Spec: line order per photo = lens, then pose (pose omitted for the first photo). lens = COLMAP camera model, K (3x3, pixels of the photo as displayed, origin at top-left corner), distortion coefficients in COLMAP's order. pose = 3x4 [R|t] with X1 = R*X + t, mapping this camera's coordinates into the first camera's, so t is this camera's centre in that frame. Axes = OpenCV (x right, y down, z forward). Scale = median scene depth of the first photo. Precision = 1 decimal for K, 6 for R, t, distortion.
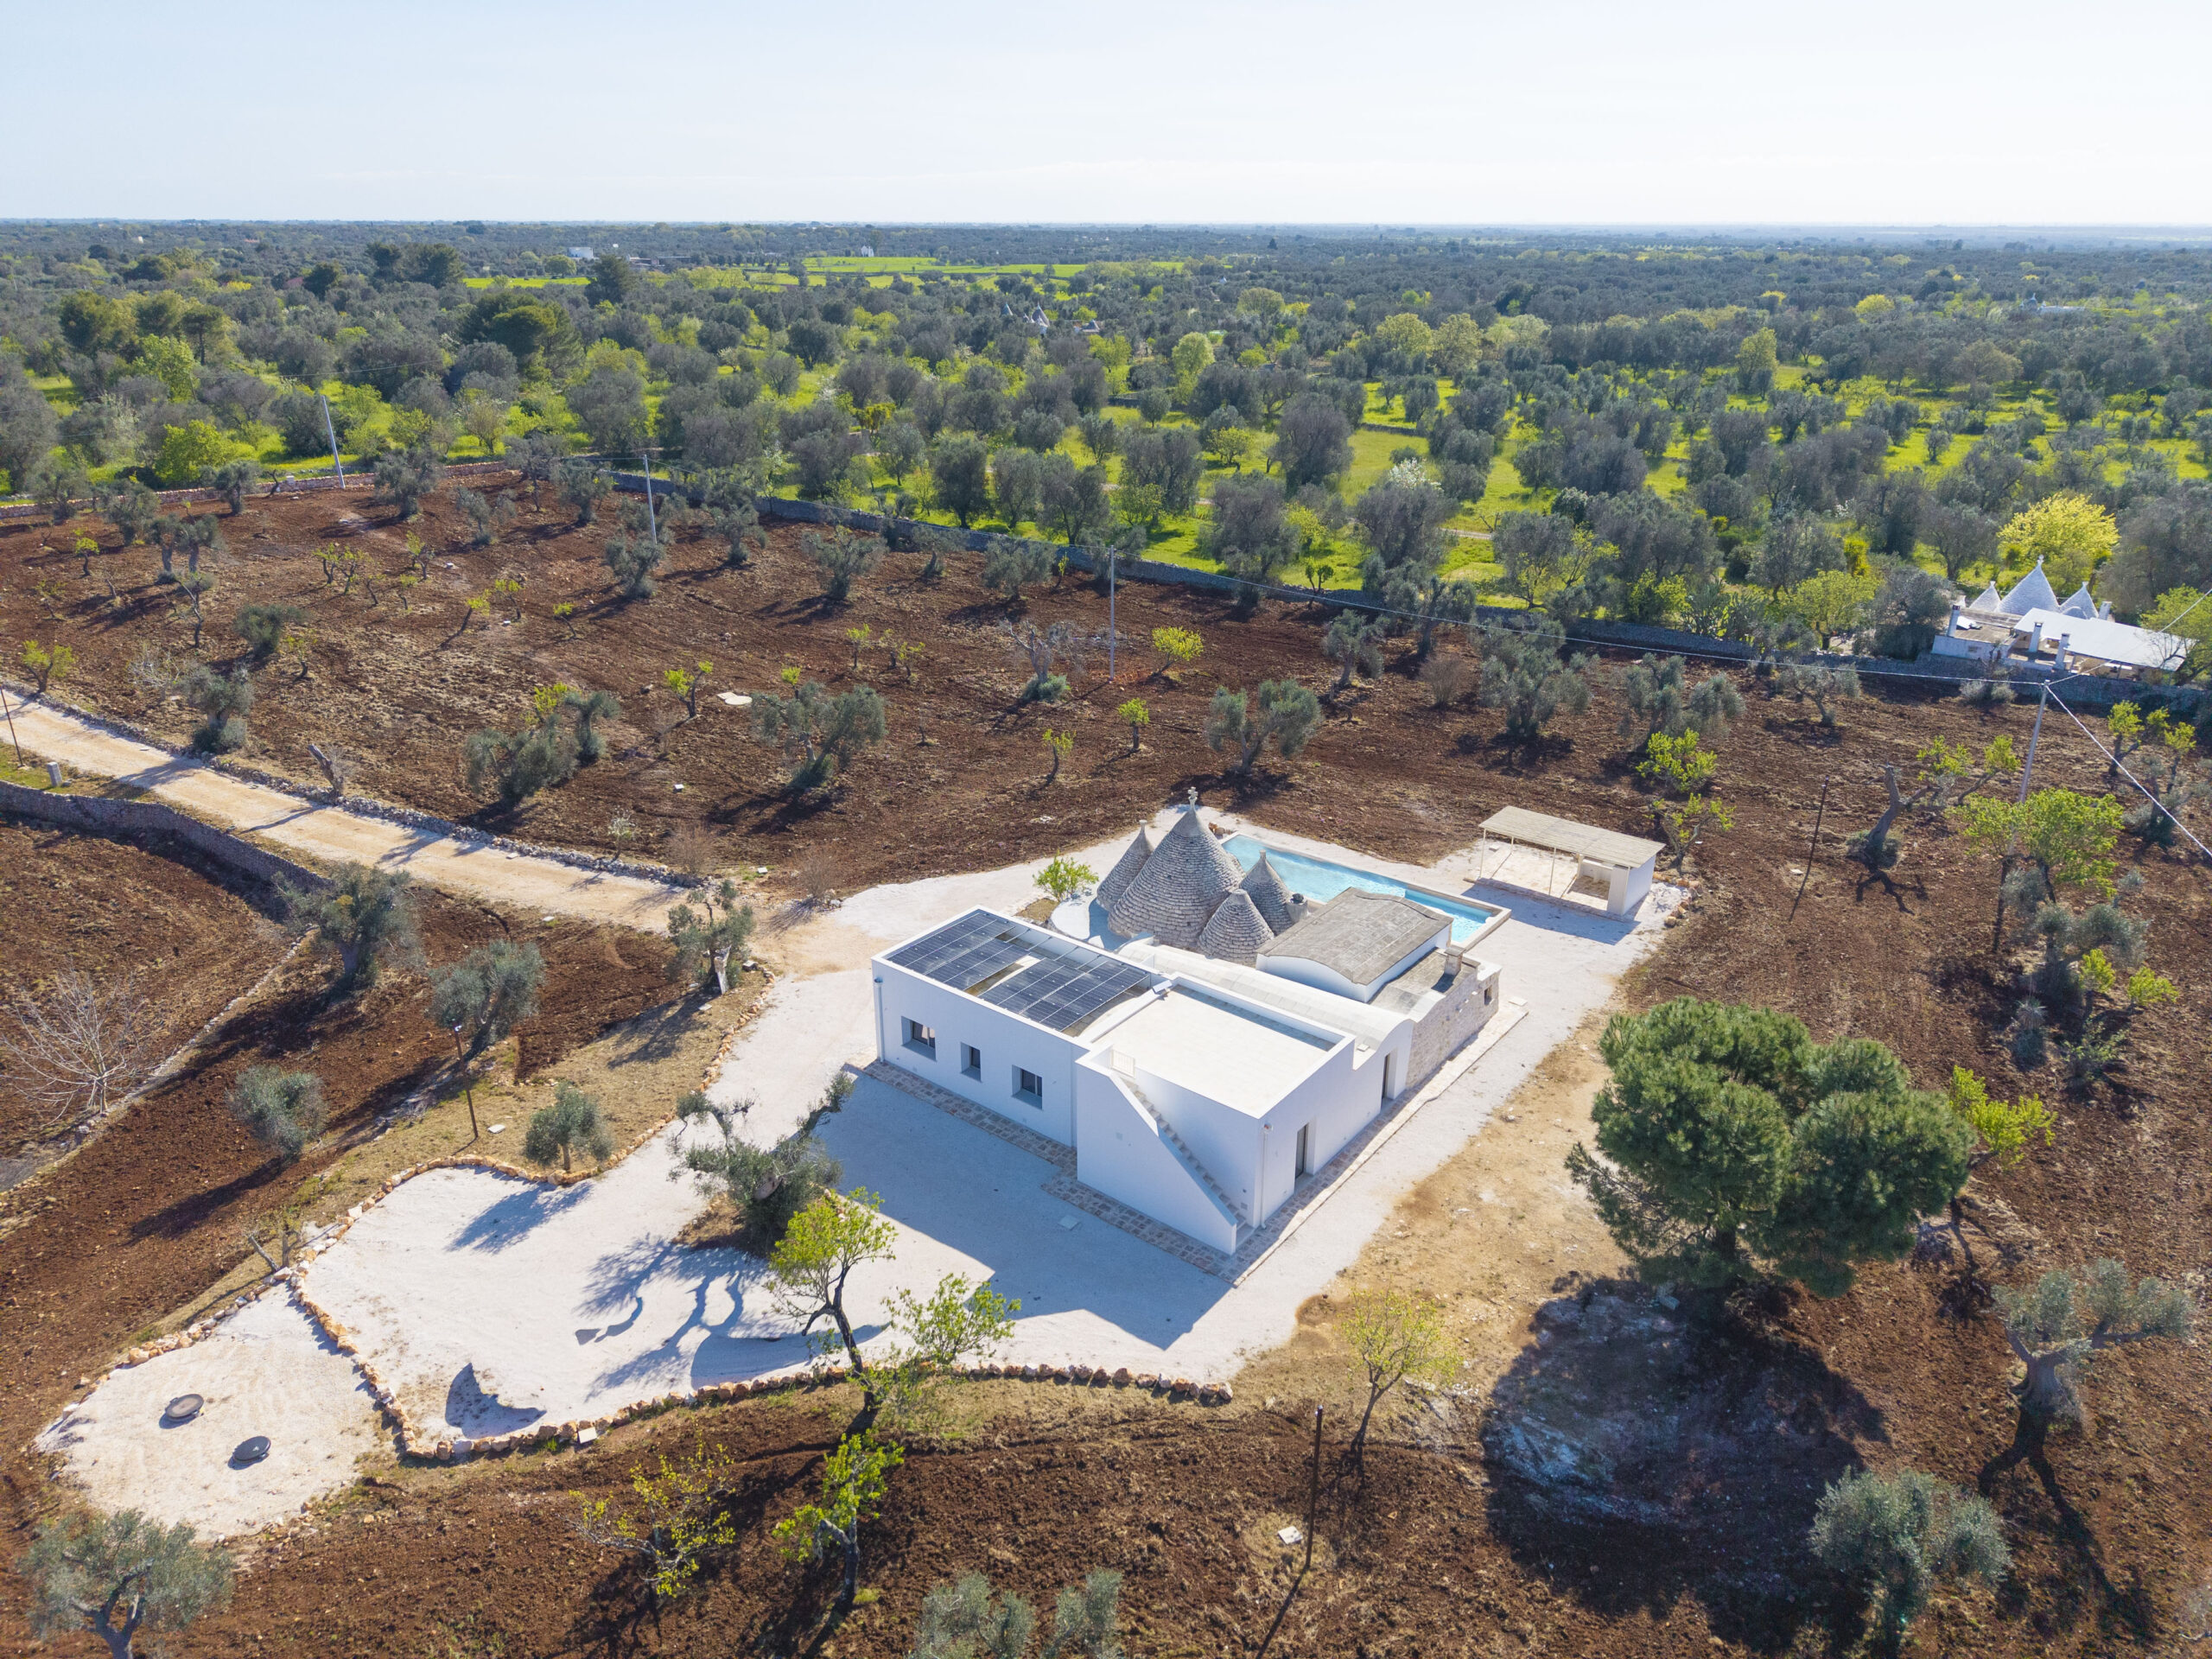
lens RADIAL K [[1470.7, 0, 1106.0], [0, 1470.7, 829.5], [0, 0, 1]] dist [0.077461, -0.114798]
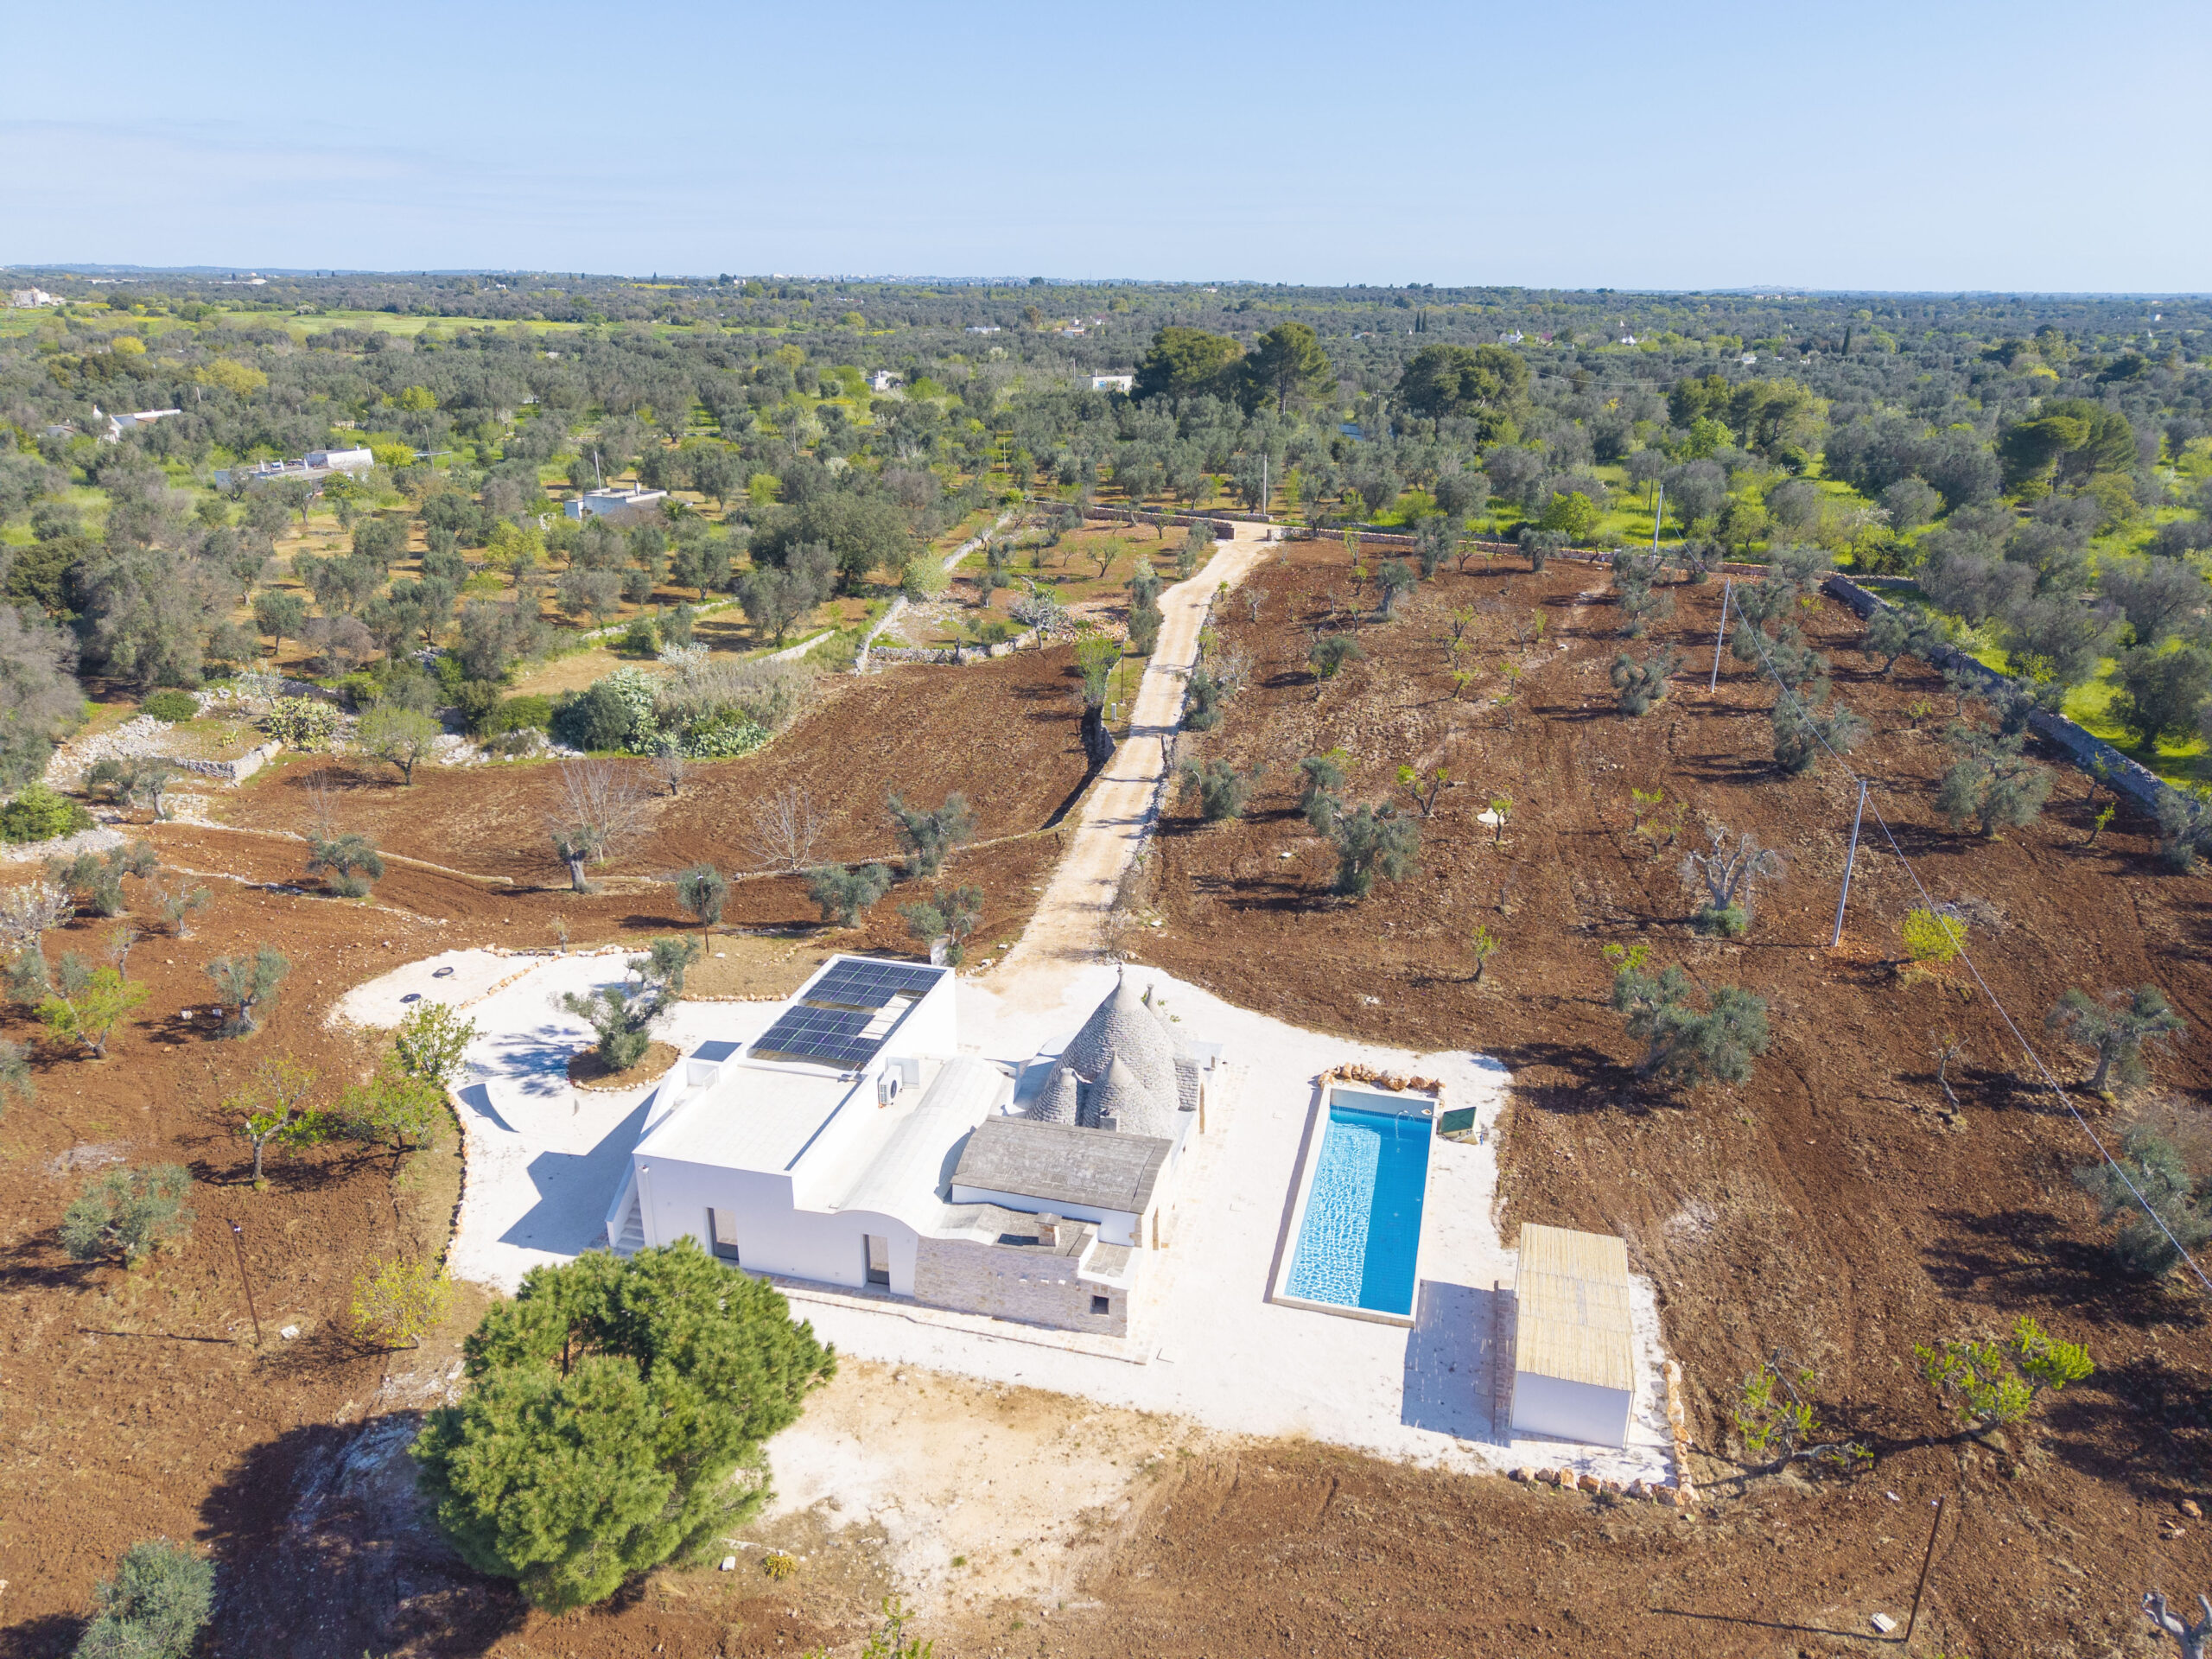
lens RADIAL K [[1470.7, 0, 1106.0], [0, 1470.7, 829.5], [0, 0, 1]] dist [0.077461, -0.114798]
pose [[0.394870, 0.316818, -0.862383, 0.636636], [-0.354740, 0.918444, 0.174984, -0.201674], [0.847489, 0.236826, 0.475054, 0.377062]]
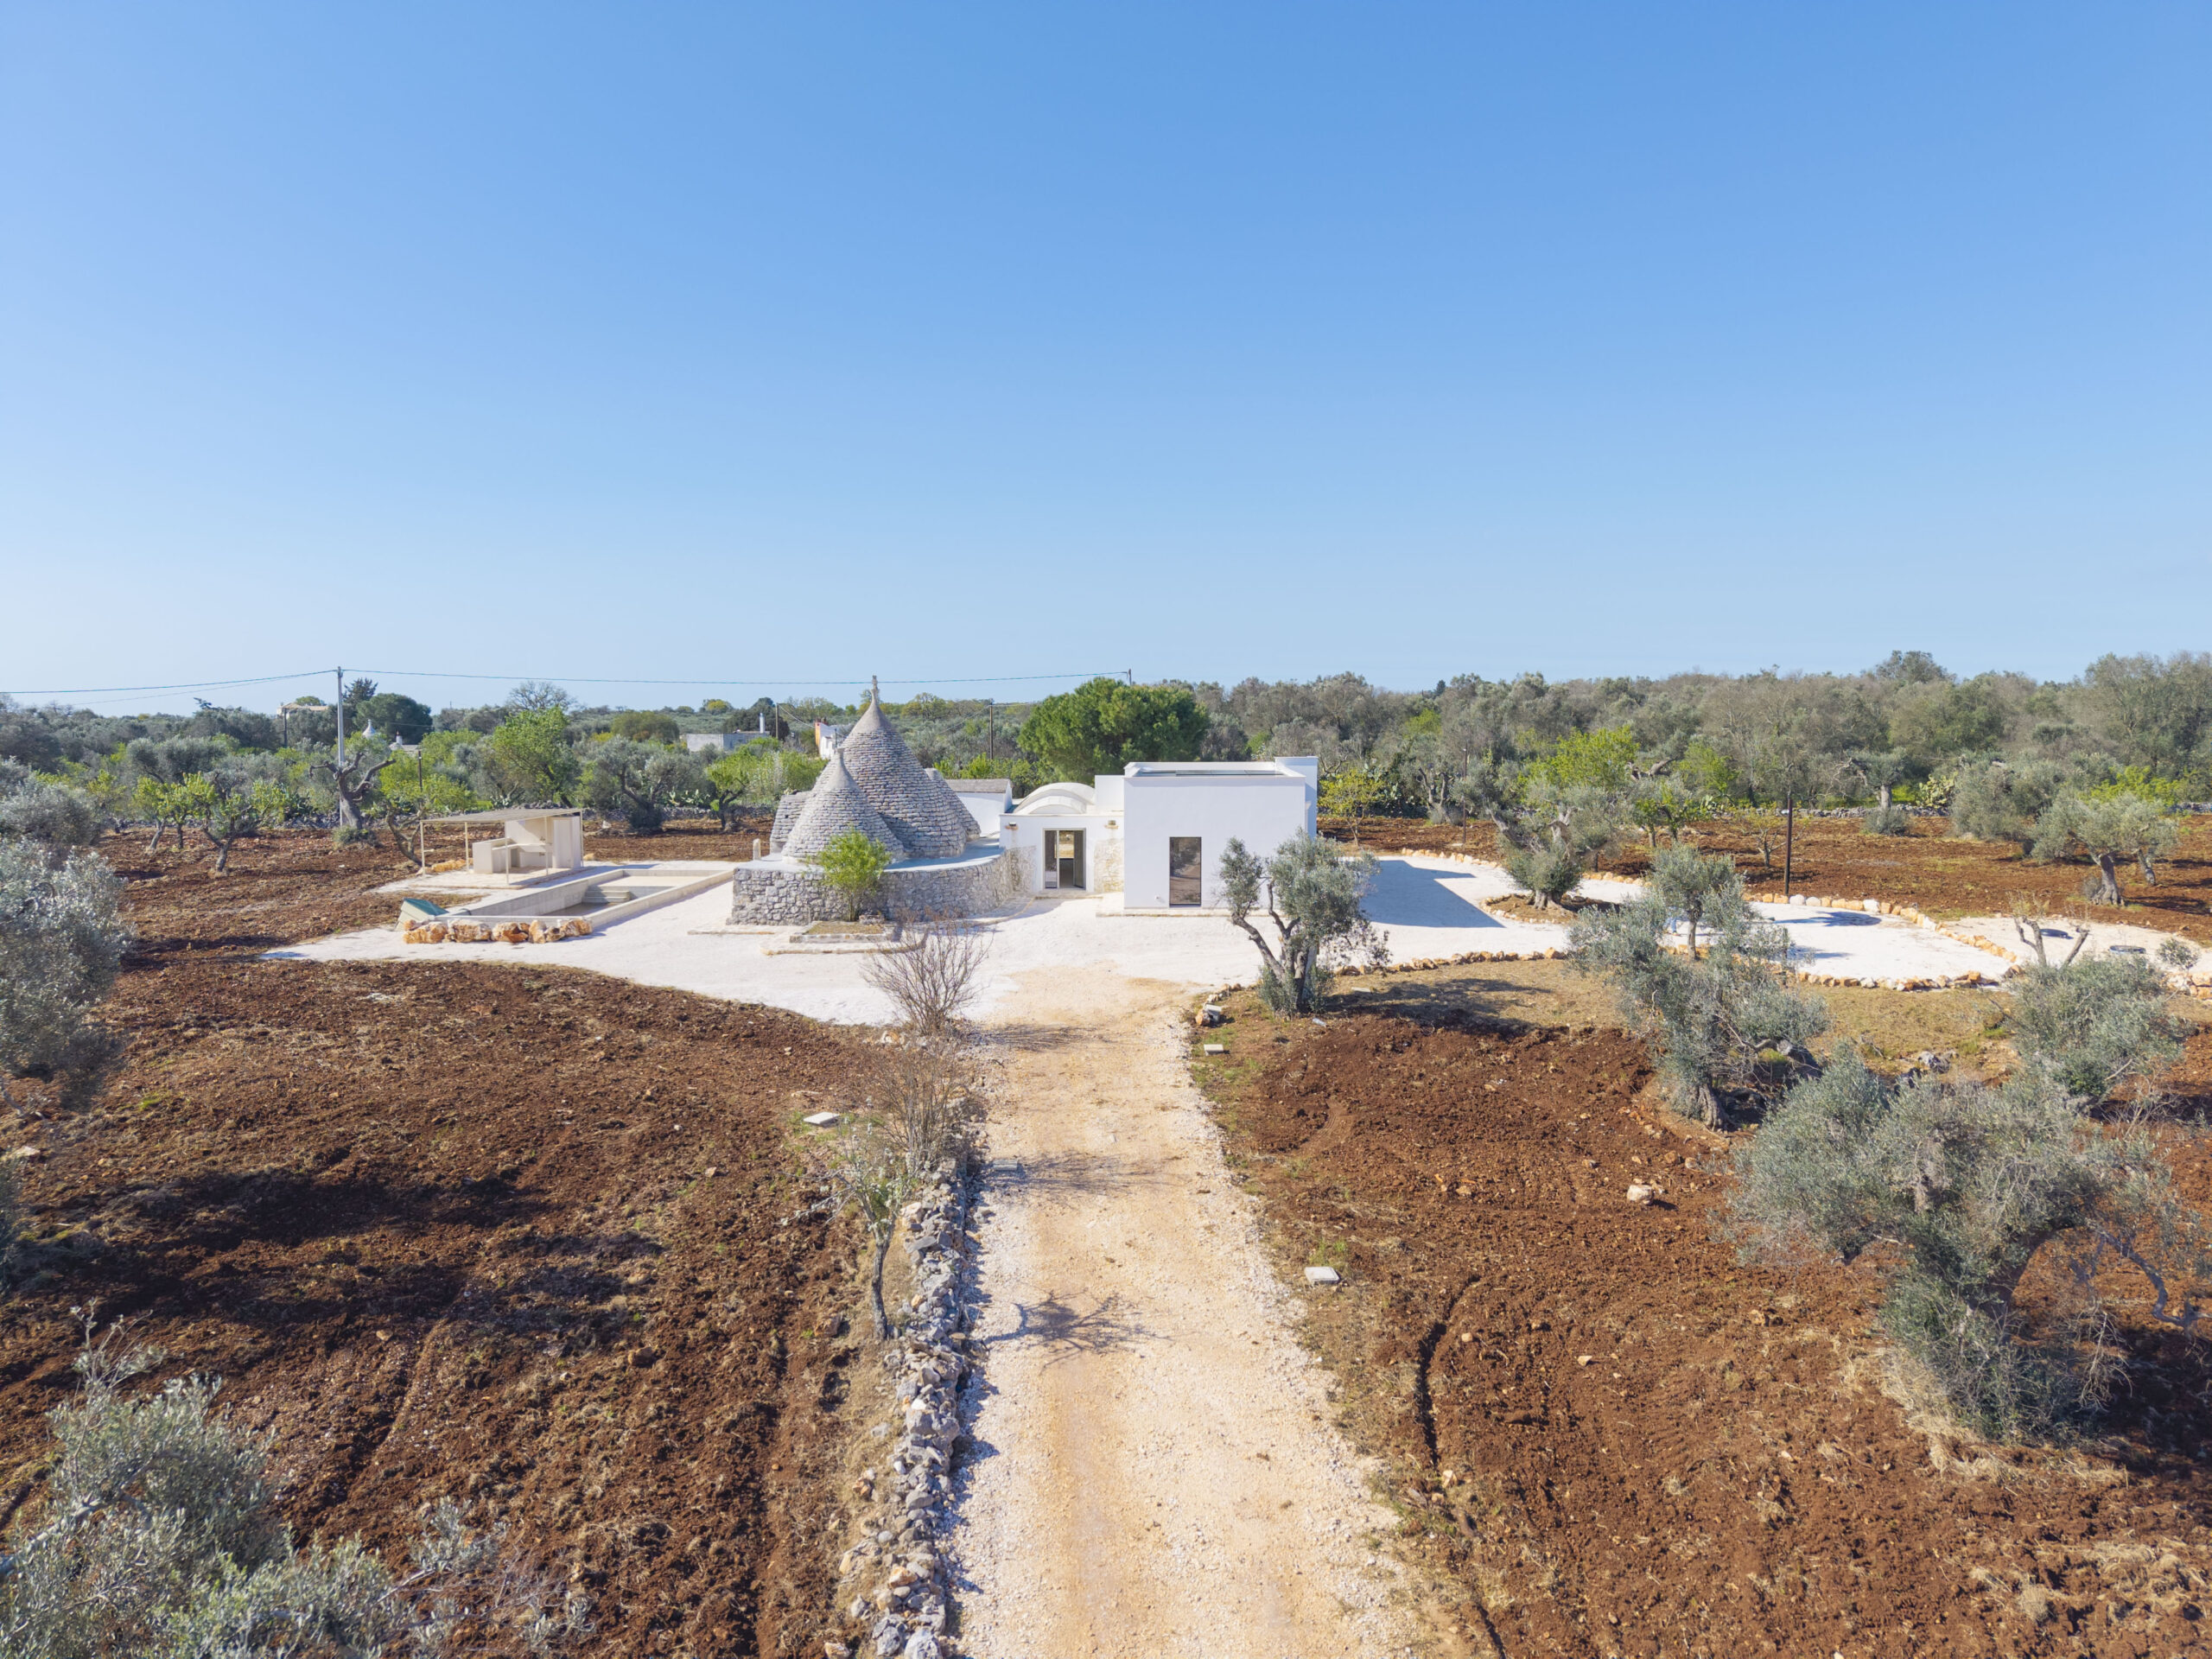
lens RADIAL K [[1470.7, 0, 1106.0], [0, 1470.7, 829.5], [0, 0, 1]] dist [0.077461, -0.114798]
pose [[-0.574156, -0.059512, 0.816580, -0.519023], [0.317305, 0.903236, 0.288932, -0.110116], [-0.754760, 0.424997, -0.499715, 1.000238]]
